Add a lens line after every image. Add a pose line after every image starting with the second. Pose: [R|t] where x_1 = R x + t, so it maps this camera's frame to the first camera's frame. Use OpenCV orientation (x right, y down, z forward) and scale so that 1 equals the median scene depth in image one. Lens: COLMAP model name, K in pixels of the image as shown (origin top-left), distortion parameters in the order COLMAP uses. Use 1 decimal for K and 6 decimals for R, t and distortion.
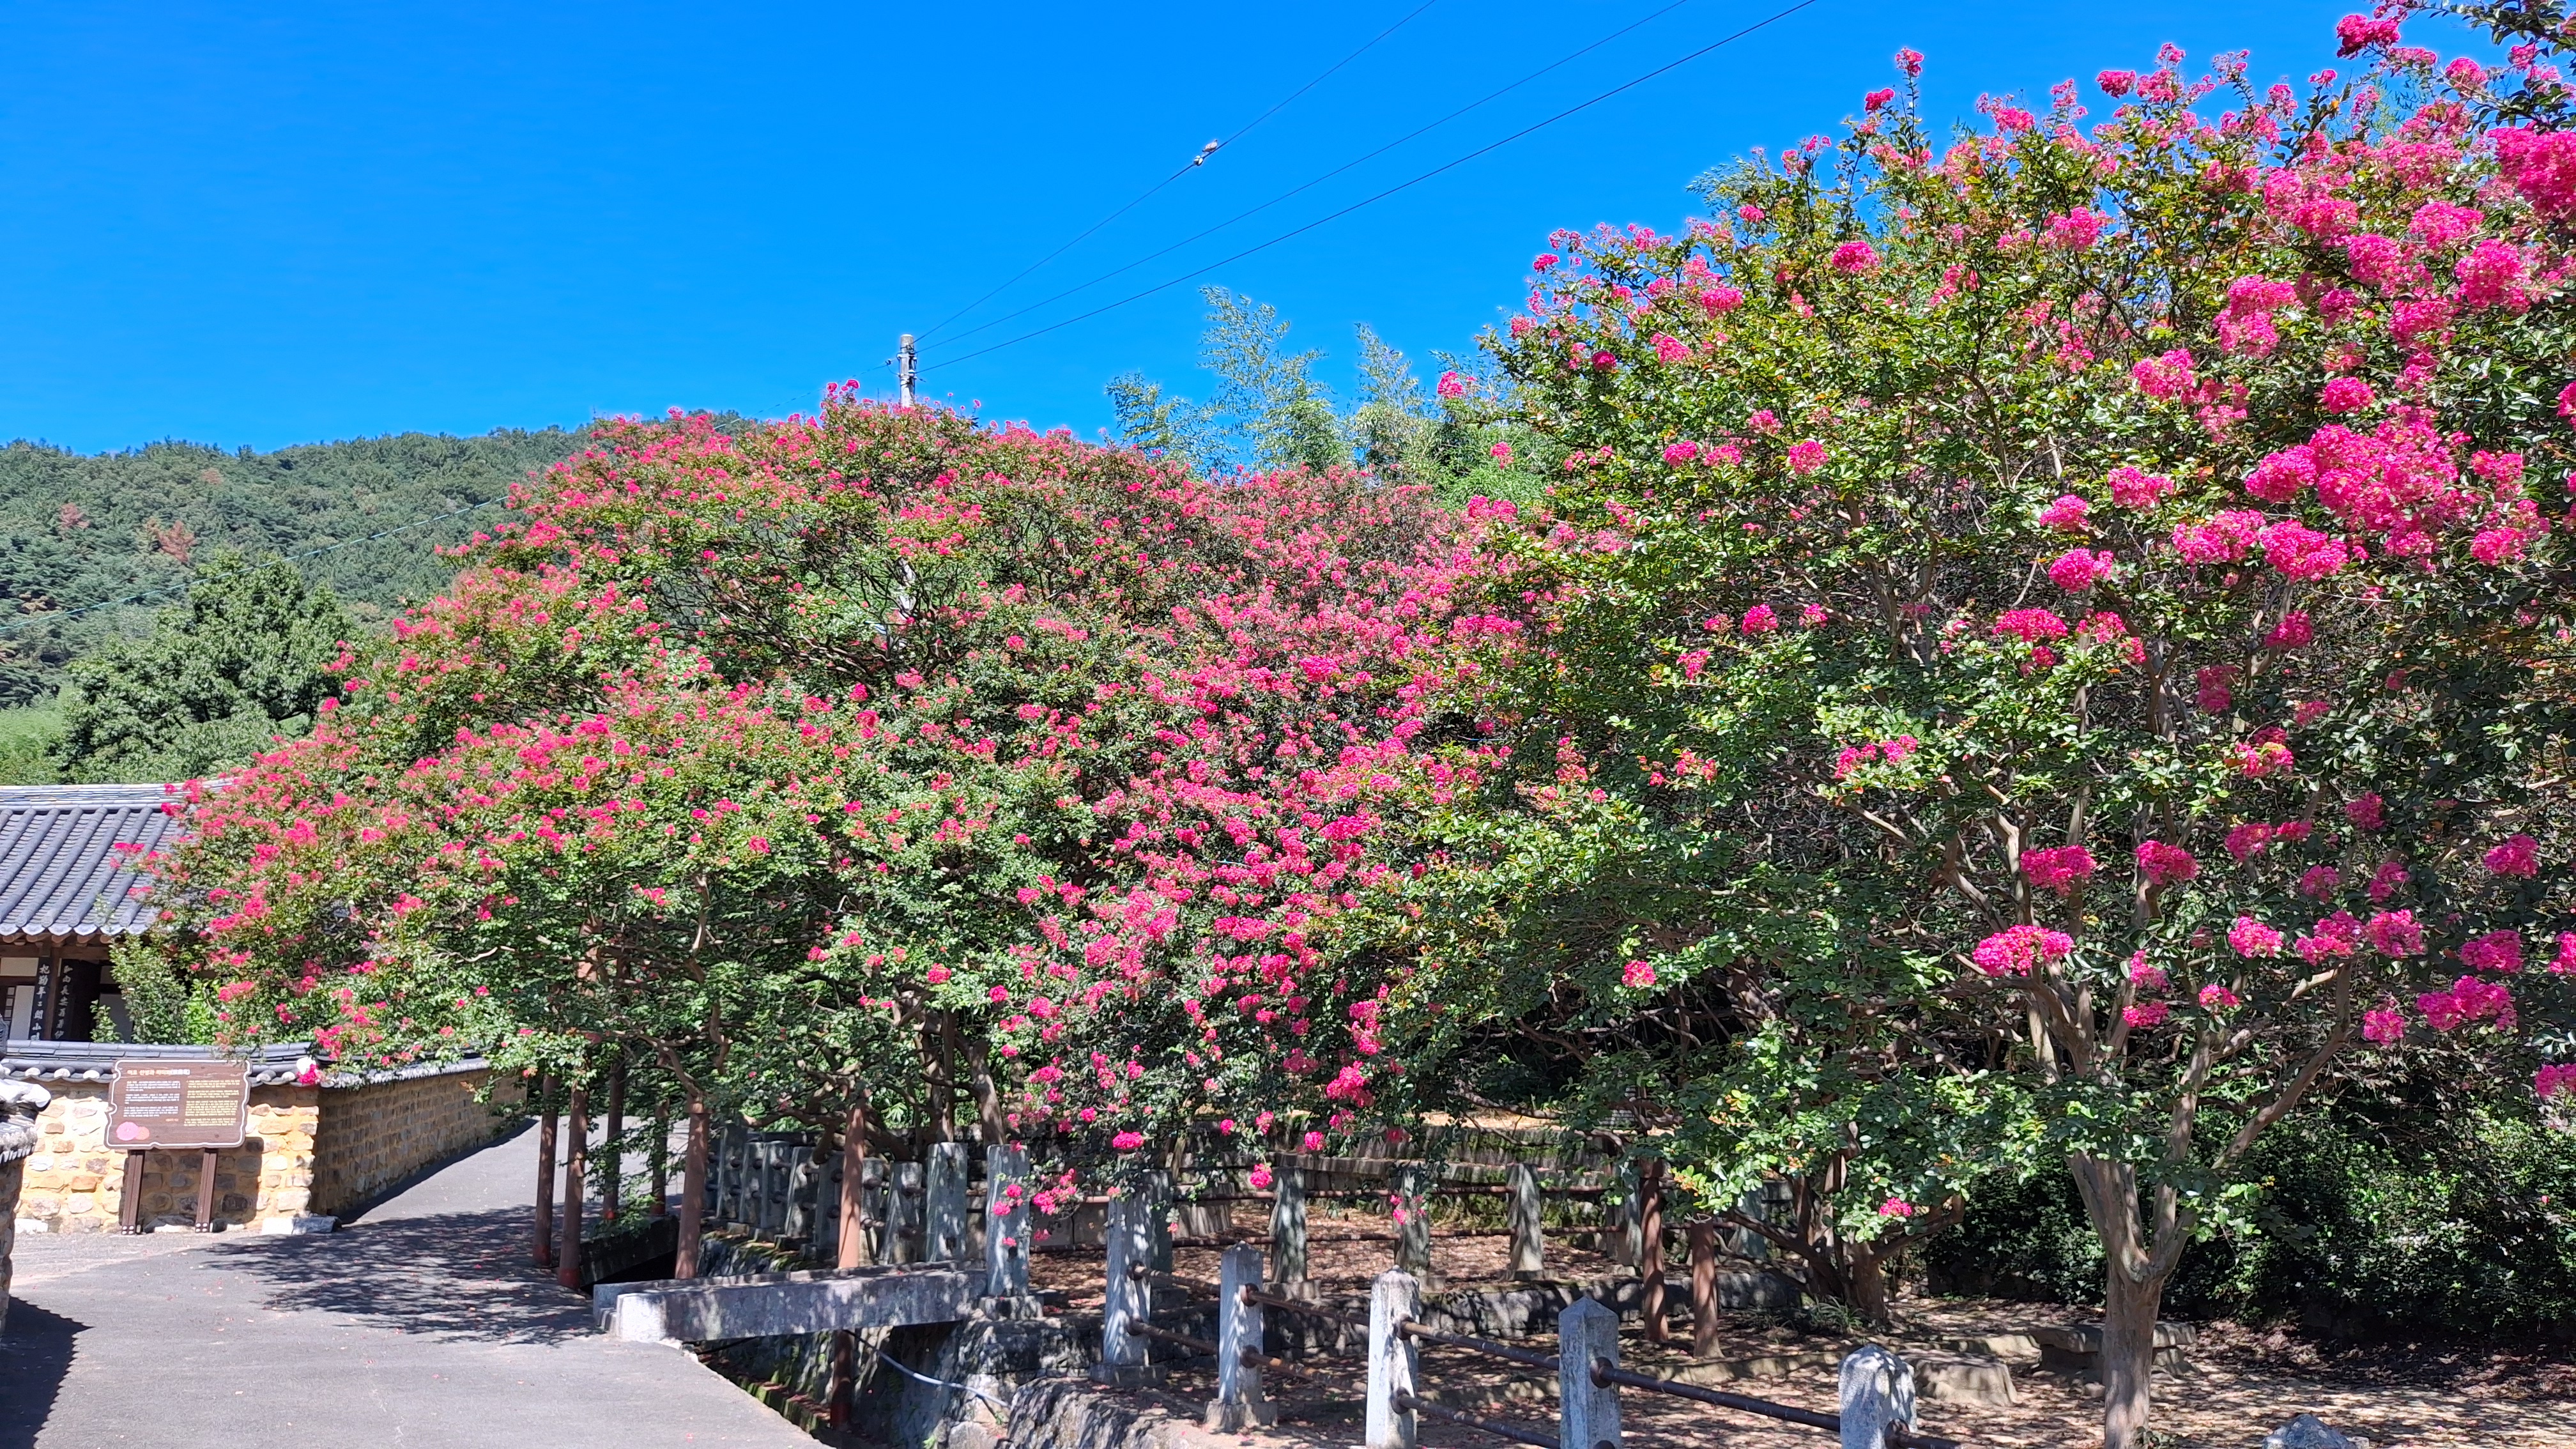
lens RADIAL K [[1889.1, 0, 1345.6], [0, 1889.1, 720.0], [0, 0, 1]] dist [-0.003951, -0.008828]
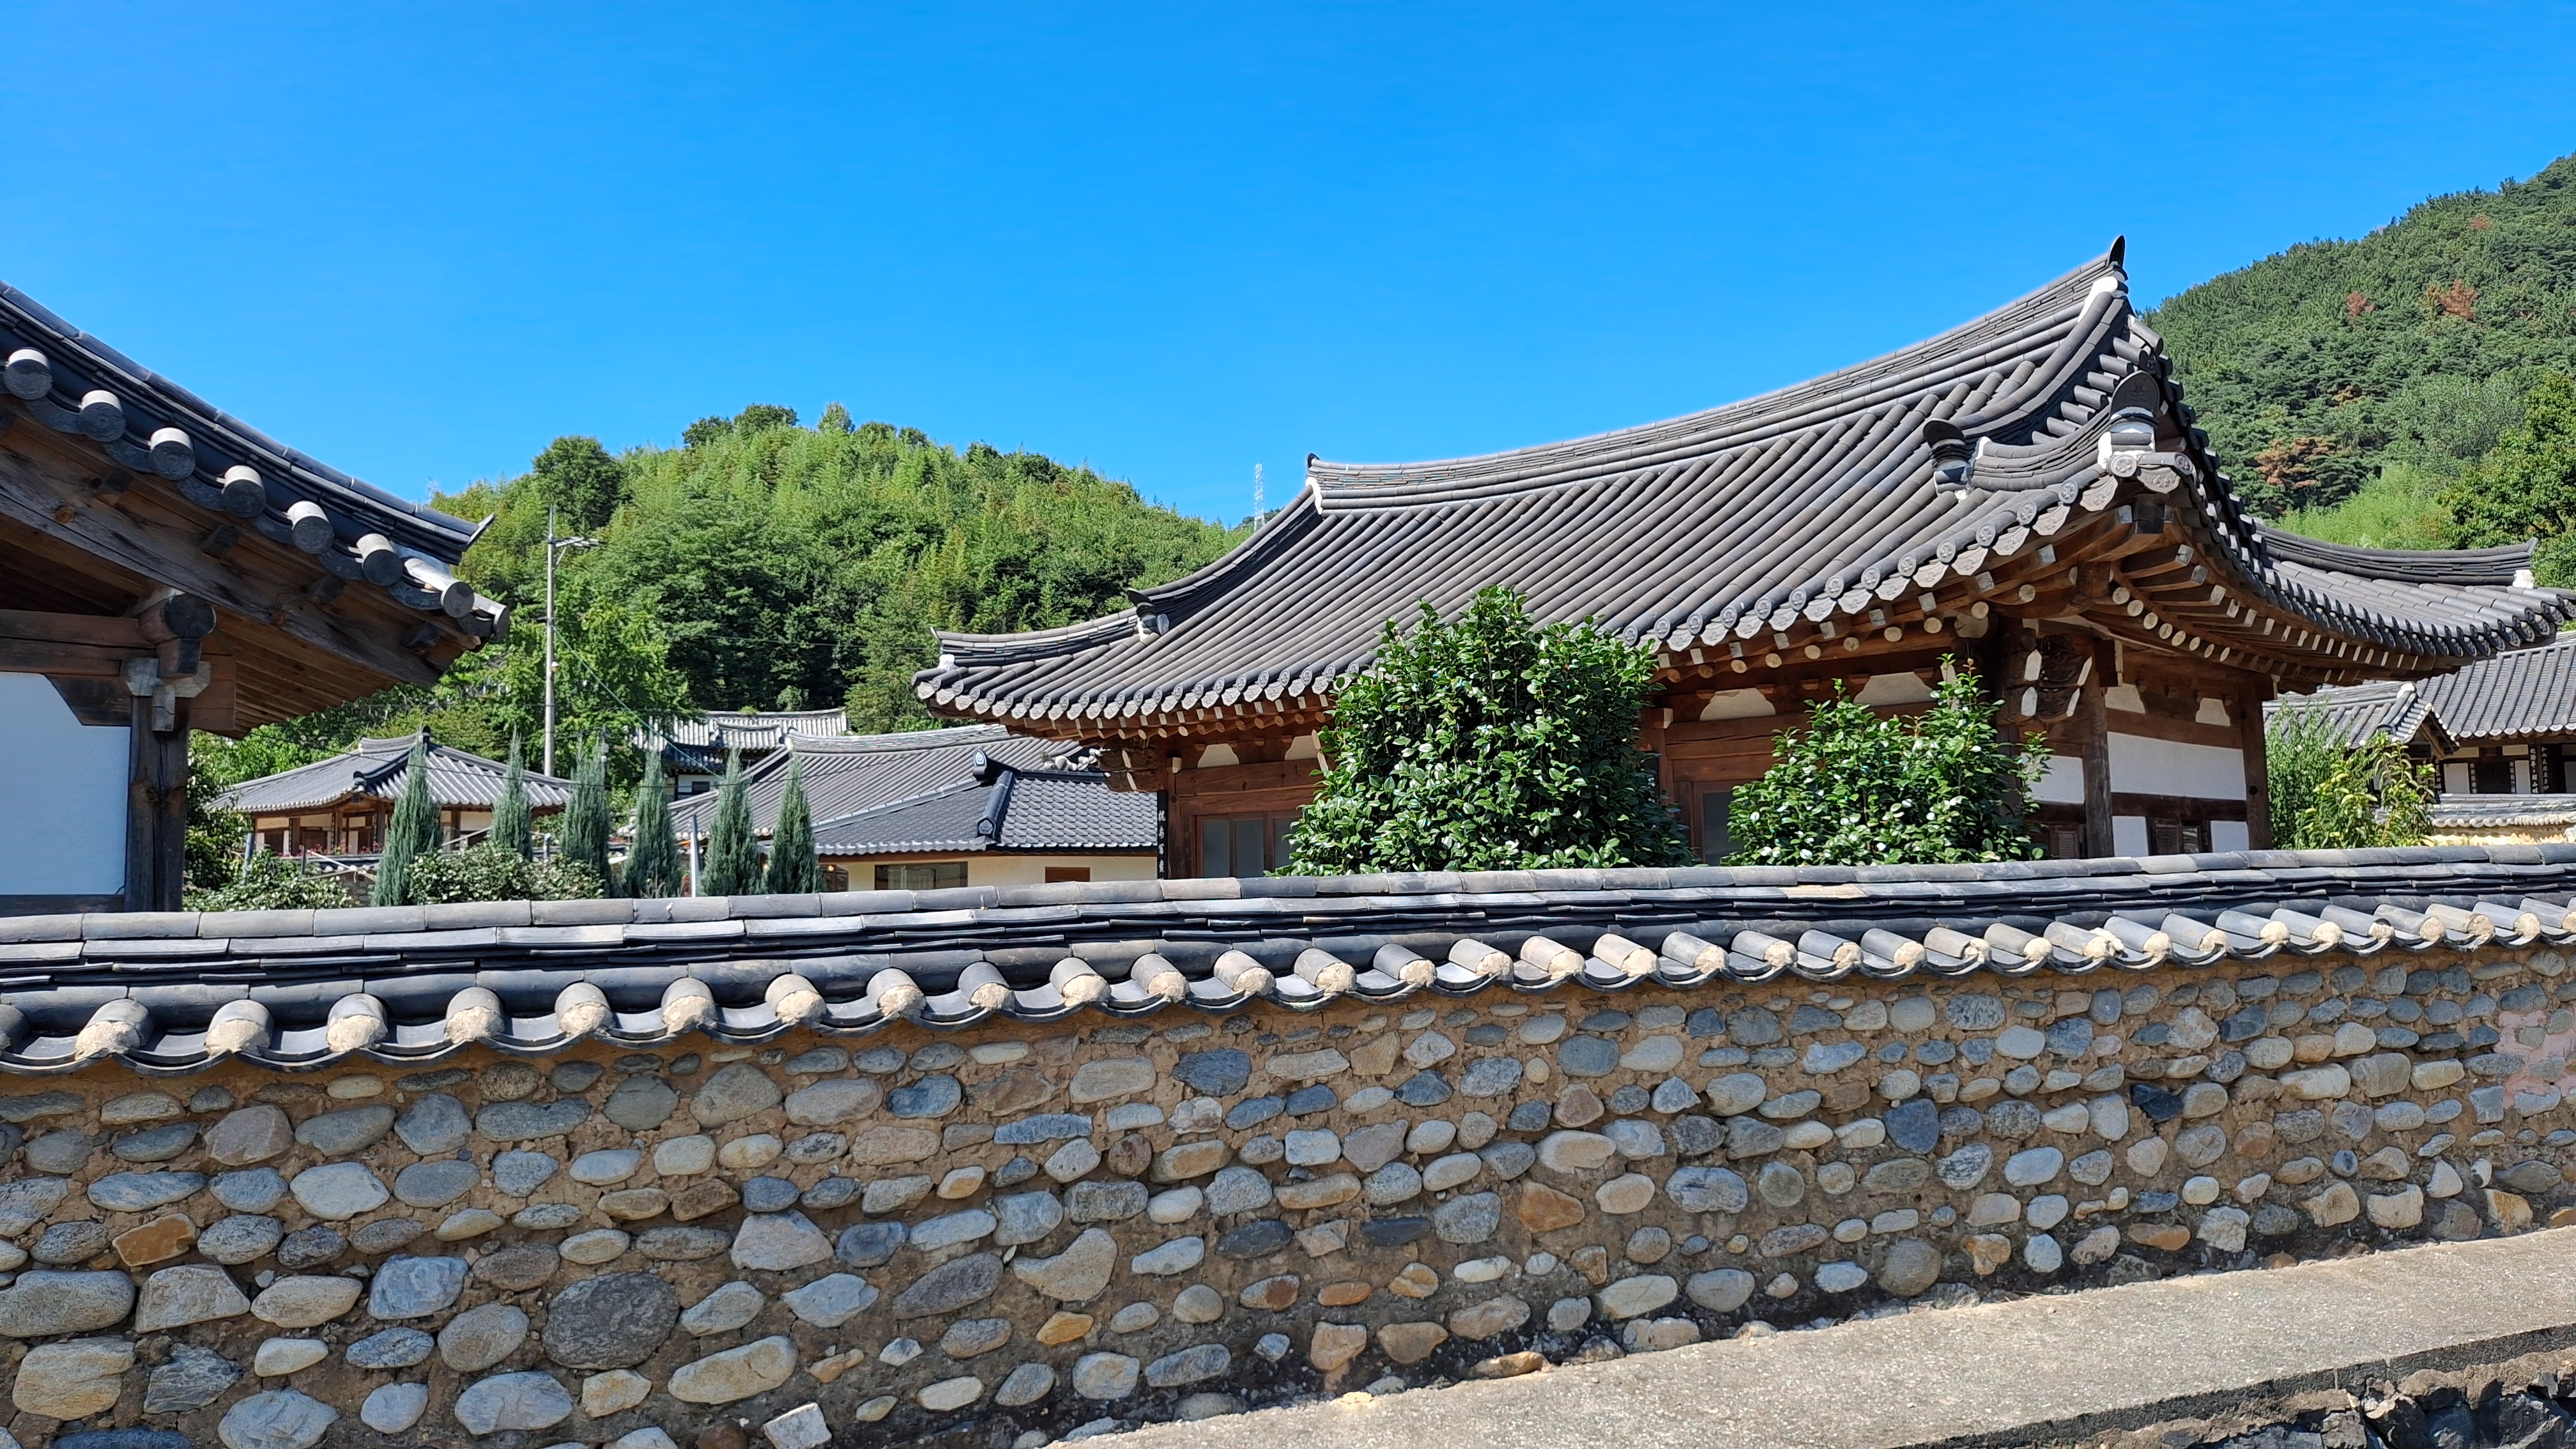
lens RADIAL K [[1863.9, 0, 1288.0], [0, 1863.9, 724.5], [0, 0, 1]] dist [0.058955, -0.060289]
pose [[0.421830, -0.069371, -0.904017, 0.140108], [0.194436, 0.980793, 0.015465, -0.050105], [0.885582, -0.182297, 0.427216, -0.265923]]
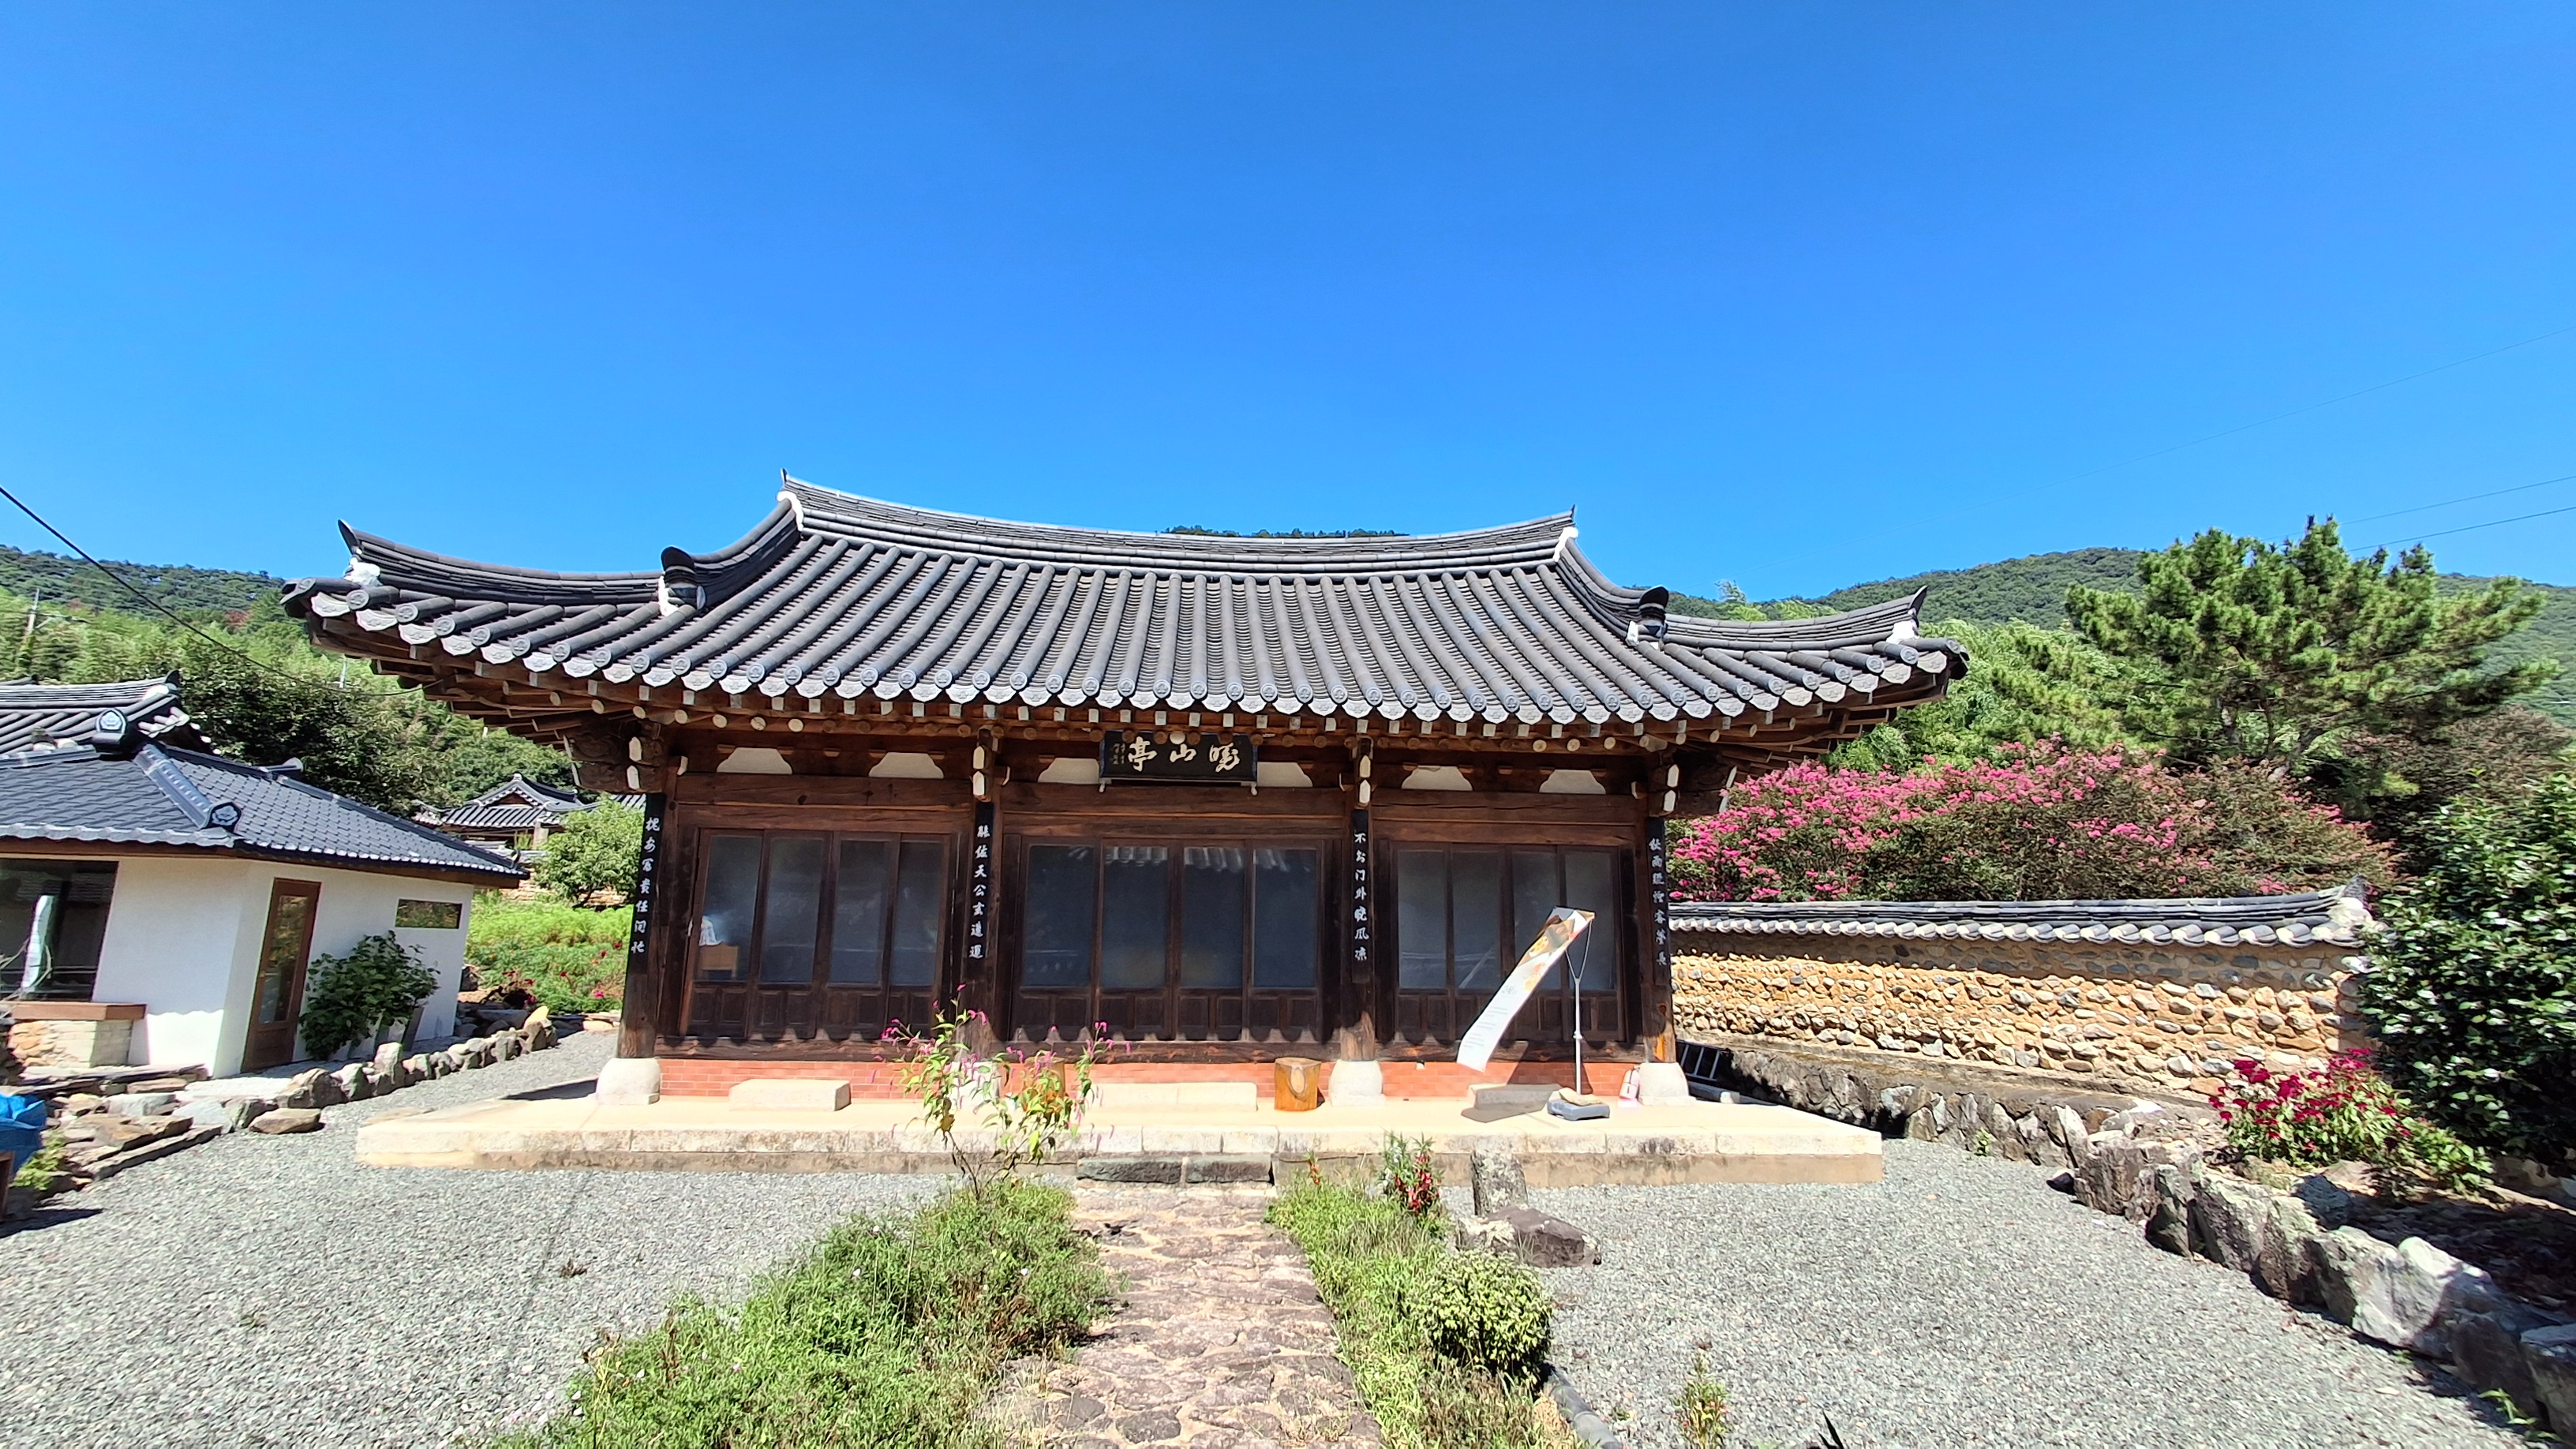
lens RADIAL K [[1160.2, 0, 1301.7], [0, 1160.2, 722.0], [0, 0, 1]] dist [-0.002304, 0.007305]
pose [[0.976680, -0.010150, -0.214461, -0.010387], [0.014210, 0.999748, 0.017400, -0.049827], [0.214231, -0.020041, 0.976577, -0.286233]]
